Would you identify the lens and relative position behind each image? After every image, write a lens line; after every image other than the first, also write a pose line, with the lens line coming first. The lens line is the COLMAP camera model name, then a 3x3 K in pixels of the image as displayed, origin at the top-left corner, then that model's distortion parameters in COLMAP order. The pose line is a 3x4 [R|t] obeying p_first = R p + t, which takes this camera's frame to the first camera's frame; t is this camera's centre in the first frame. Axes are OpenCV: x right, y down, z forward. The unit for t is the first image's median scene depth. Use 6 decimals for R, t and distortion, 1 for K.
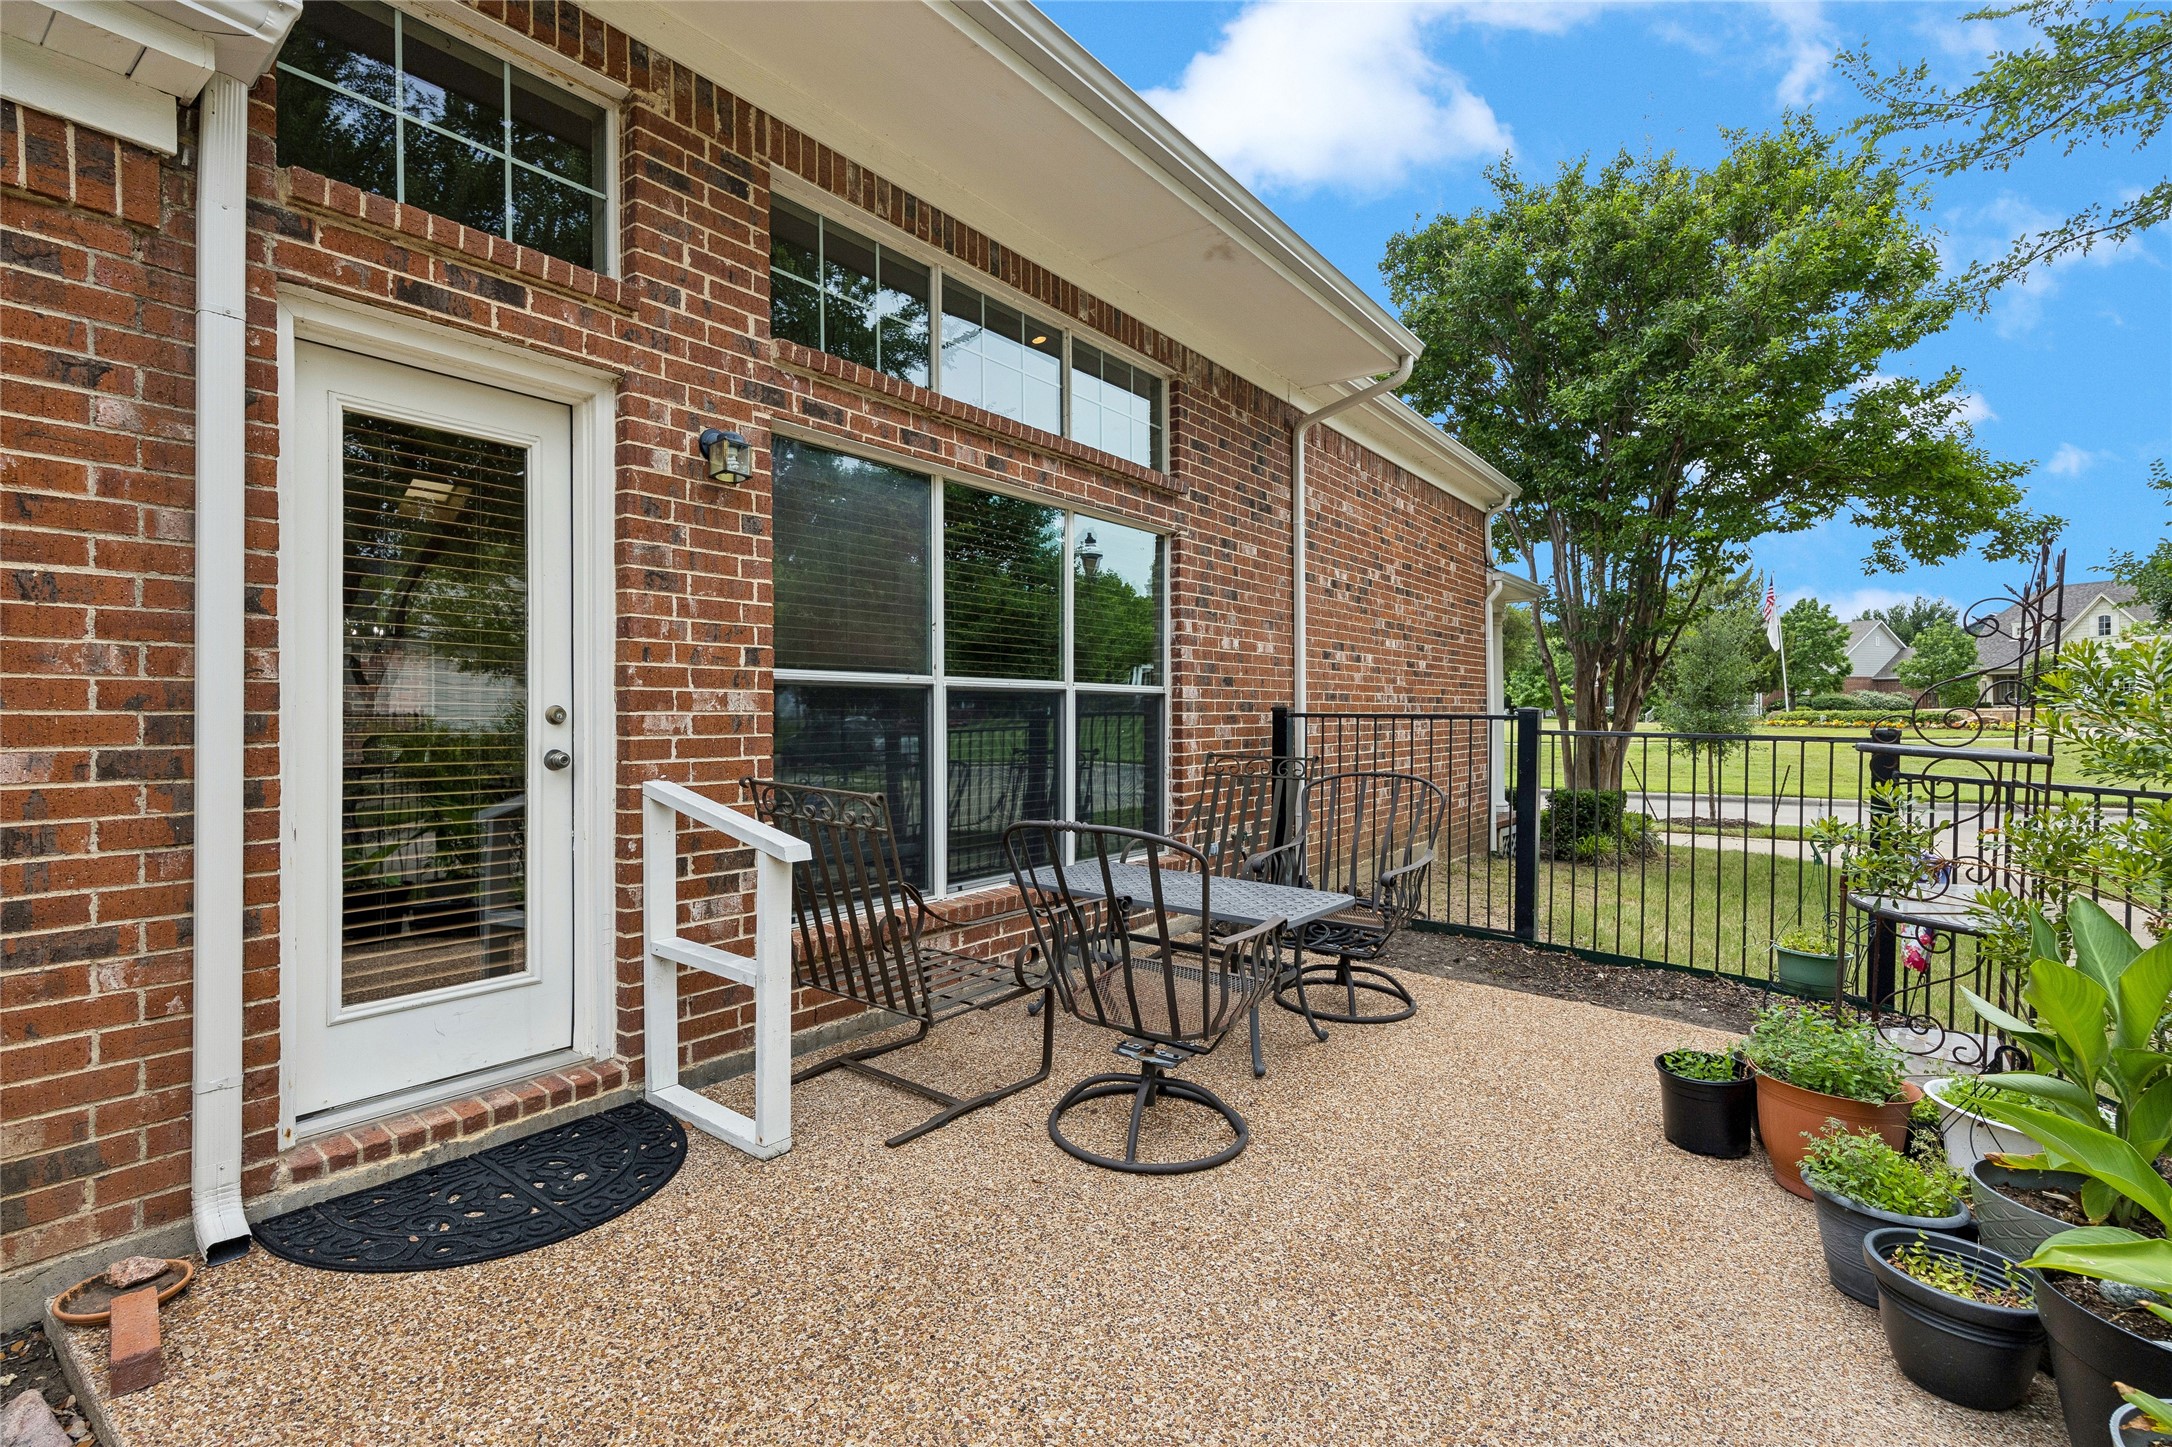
lens RADIAL K [[1015.5, 0, 1077.4], [0, 1015.5, 717.0], [0, 0, 1]] dist [-0.003967, 0.000066]
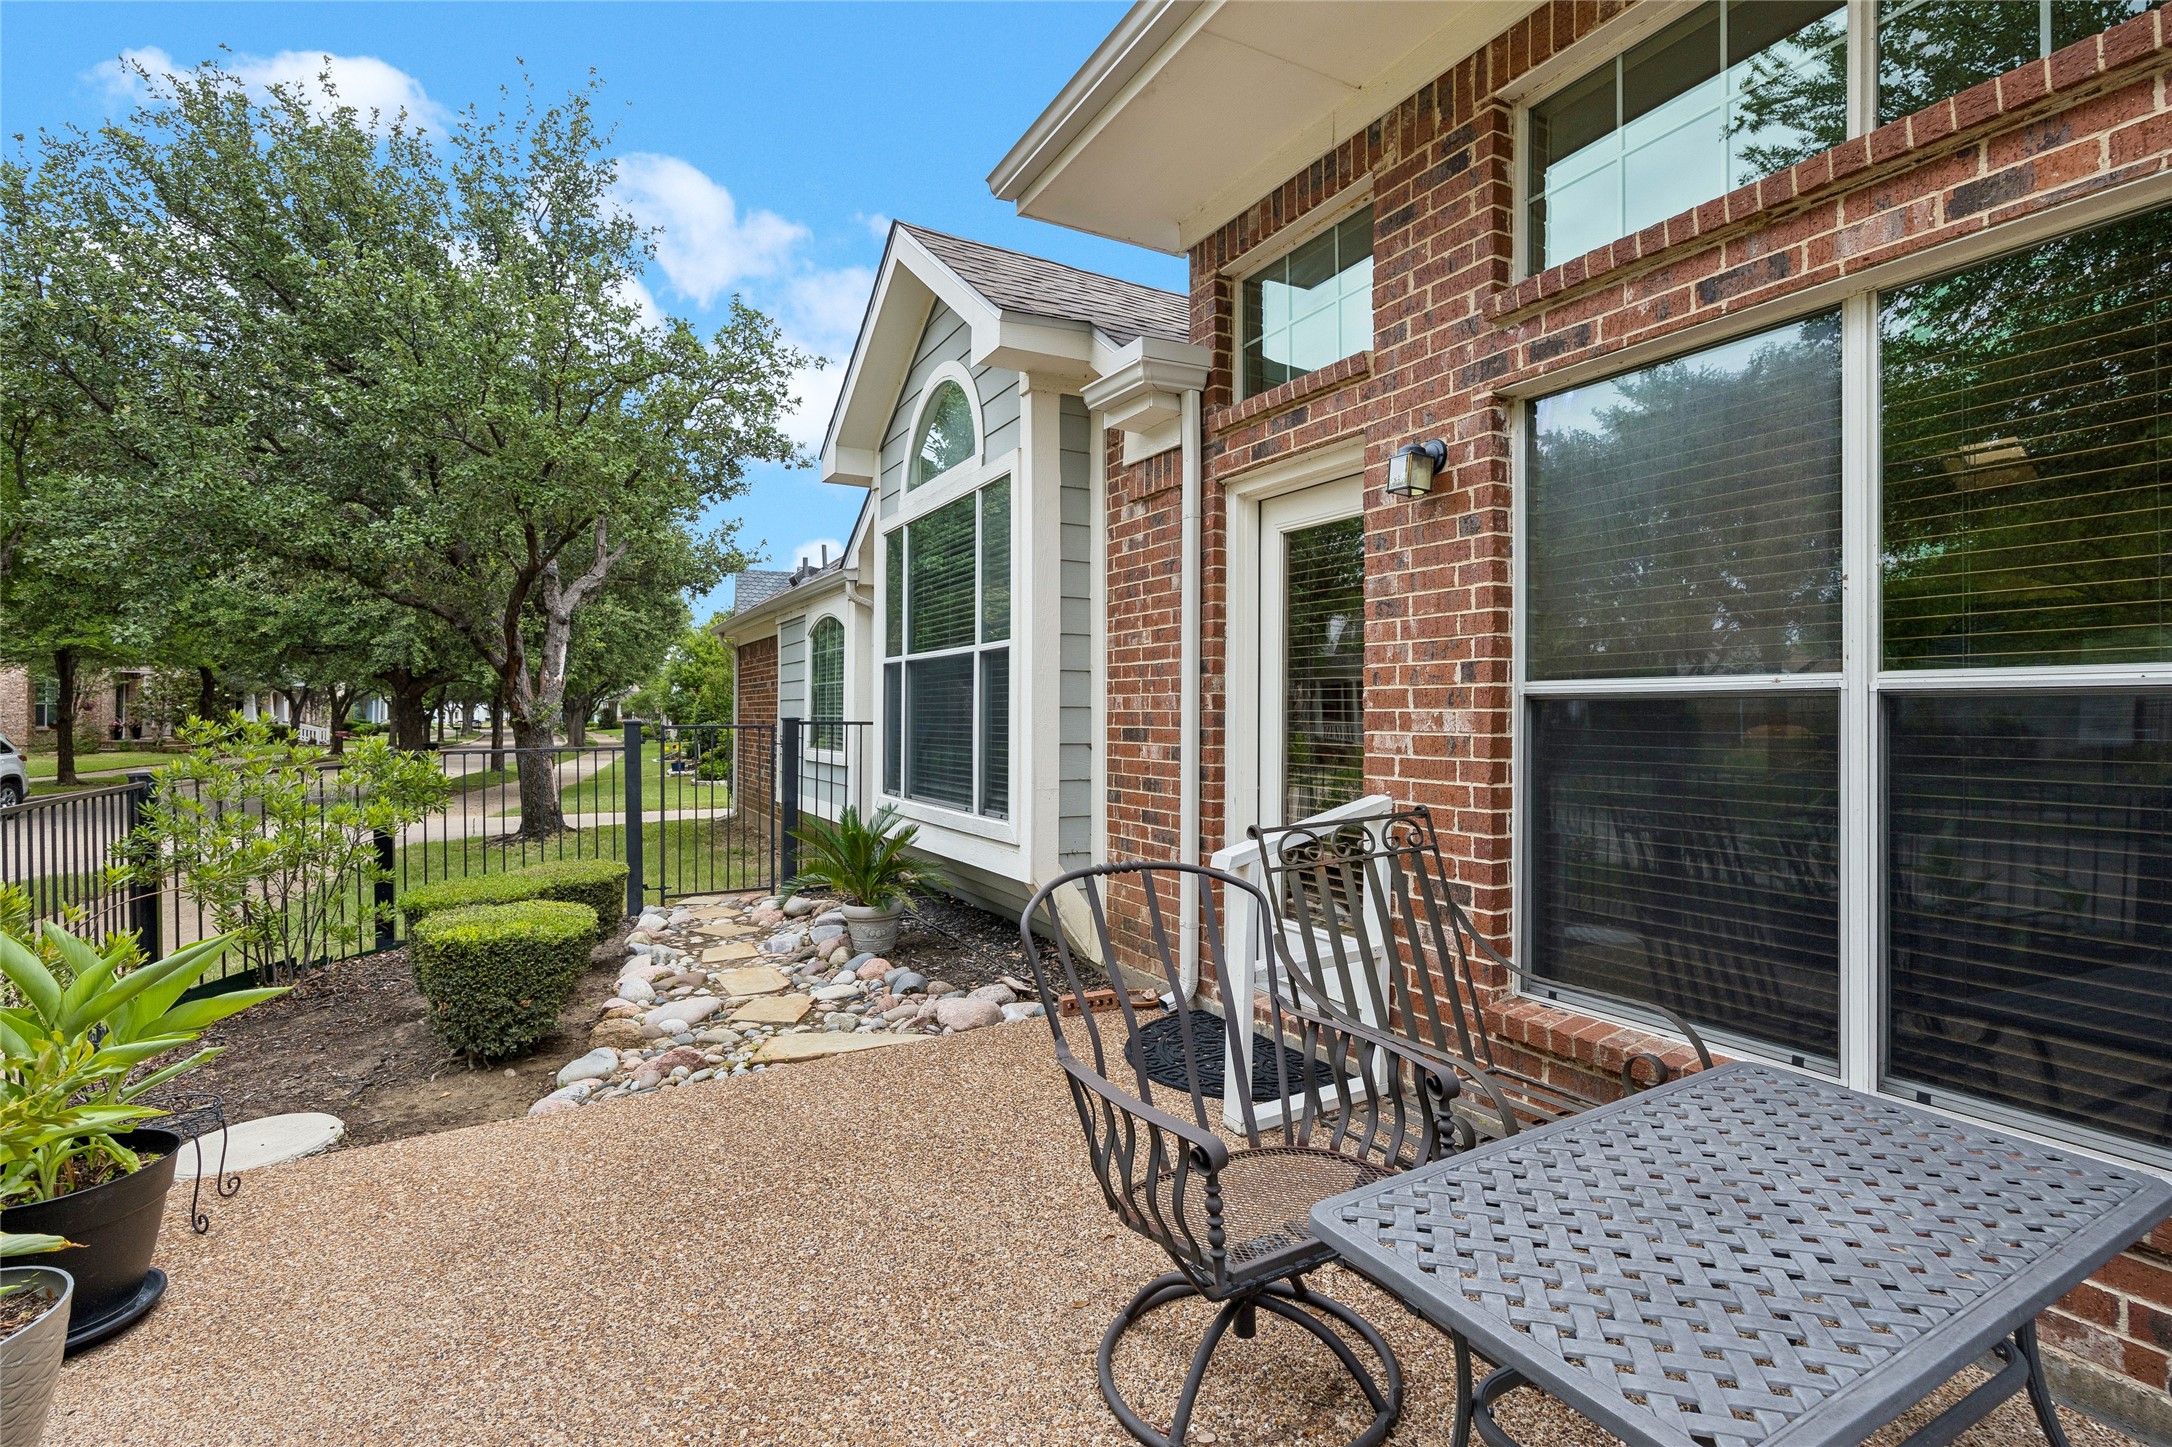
lens RADIAL K [[1015.5, 0, 1077.4], [0, 1015.5, 717.0], [0, 0, 1]] dist [-0.003967, 0.000066]
pose [[-0.410392, 0.007981, -0.911874, 0.671639], [0.001150, 0.999965, 0.008234, -0.028446], [0.911909, 0.002330, -0.410387, 1.100834]]
